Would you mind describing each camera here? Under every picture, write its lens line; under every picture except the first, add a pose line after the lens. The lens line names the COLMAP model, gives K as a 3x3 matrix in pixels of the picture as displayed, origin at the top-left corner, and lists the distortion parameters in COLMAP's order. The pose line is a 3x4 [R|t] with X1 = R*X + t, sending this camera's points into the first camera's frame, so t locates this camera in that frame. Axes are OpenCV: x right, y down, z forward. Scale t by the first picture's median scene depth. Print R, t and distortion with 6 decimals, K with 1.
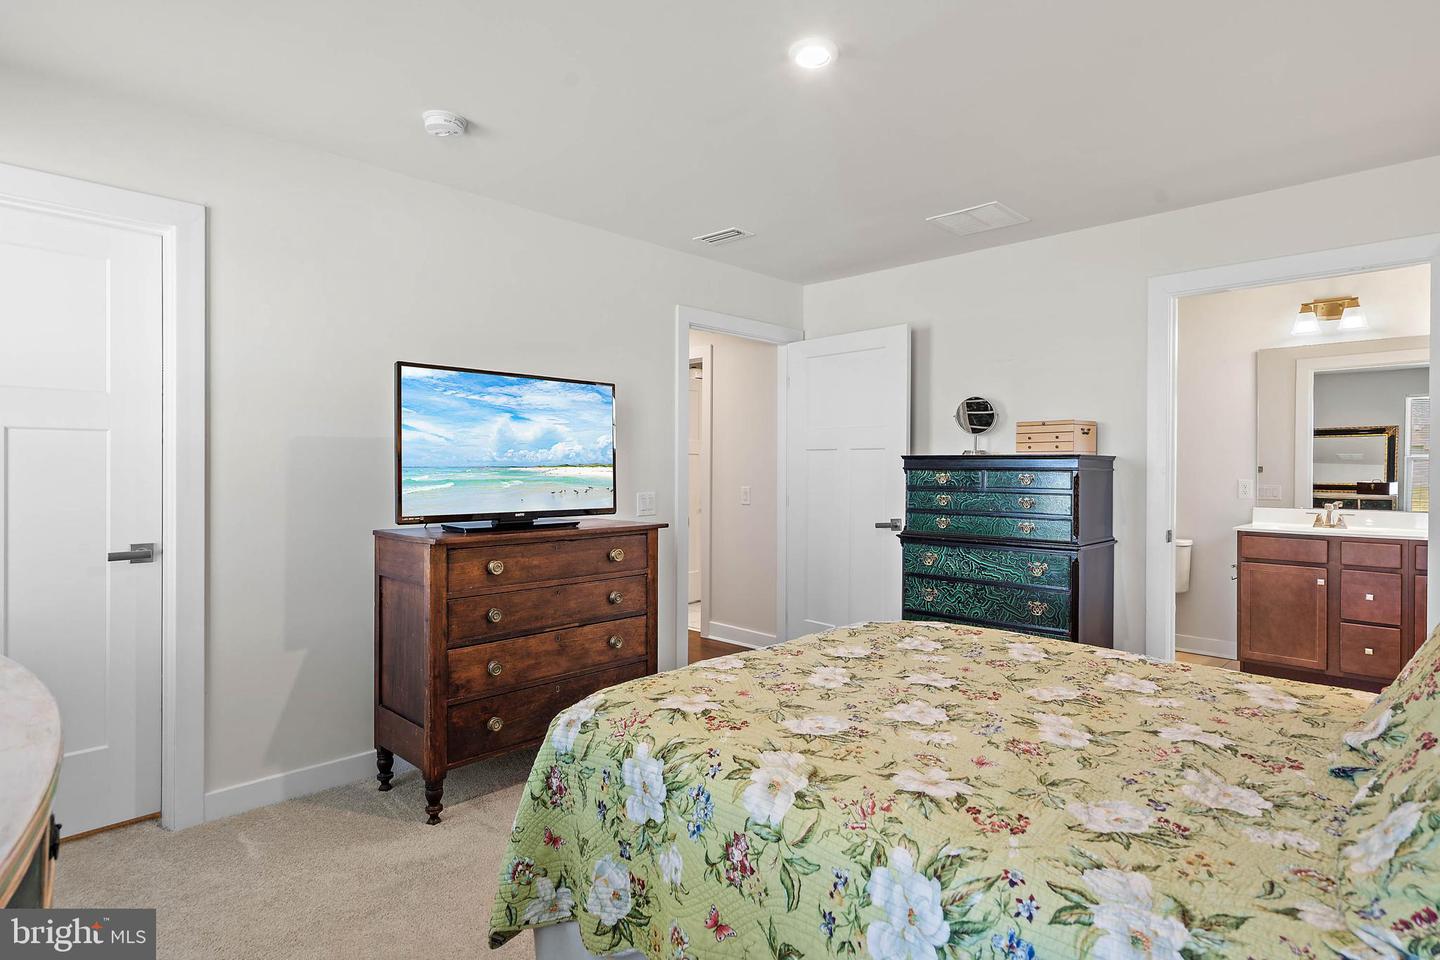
lens RADIAL K [[782.7, 0, 716.7], [0, 782.7, 471.0], [0, 0, 1]] dist [-0.000526, -0.000598]
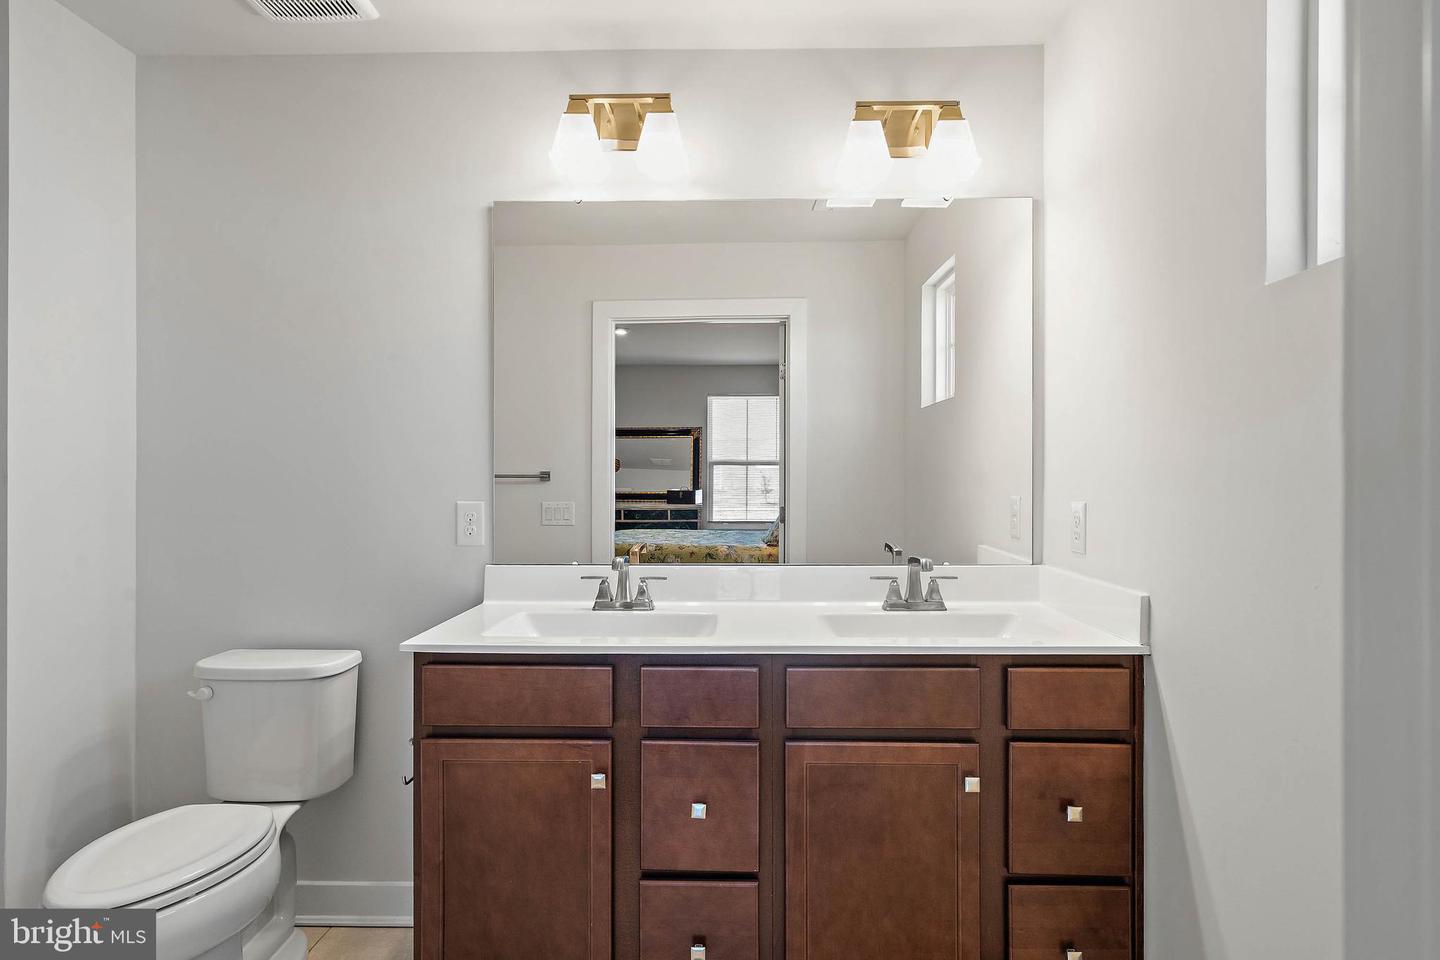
lens RADIAL K [[782.7, 0, 716.7], [0, 782.7, 471.0], [0, 0, 1]] dist [-0.000526, -0.000598]
pose [[0.730324, 0.001463, 0.683099, 0.438992], [0.002994, 0.999981, -0.005342, -0.003513], [-0.683094, 0.005947, 0.730306, 0.540729]]
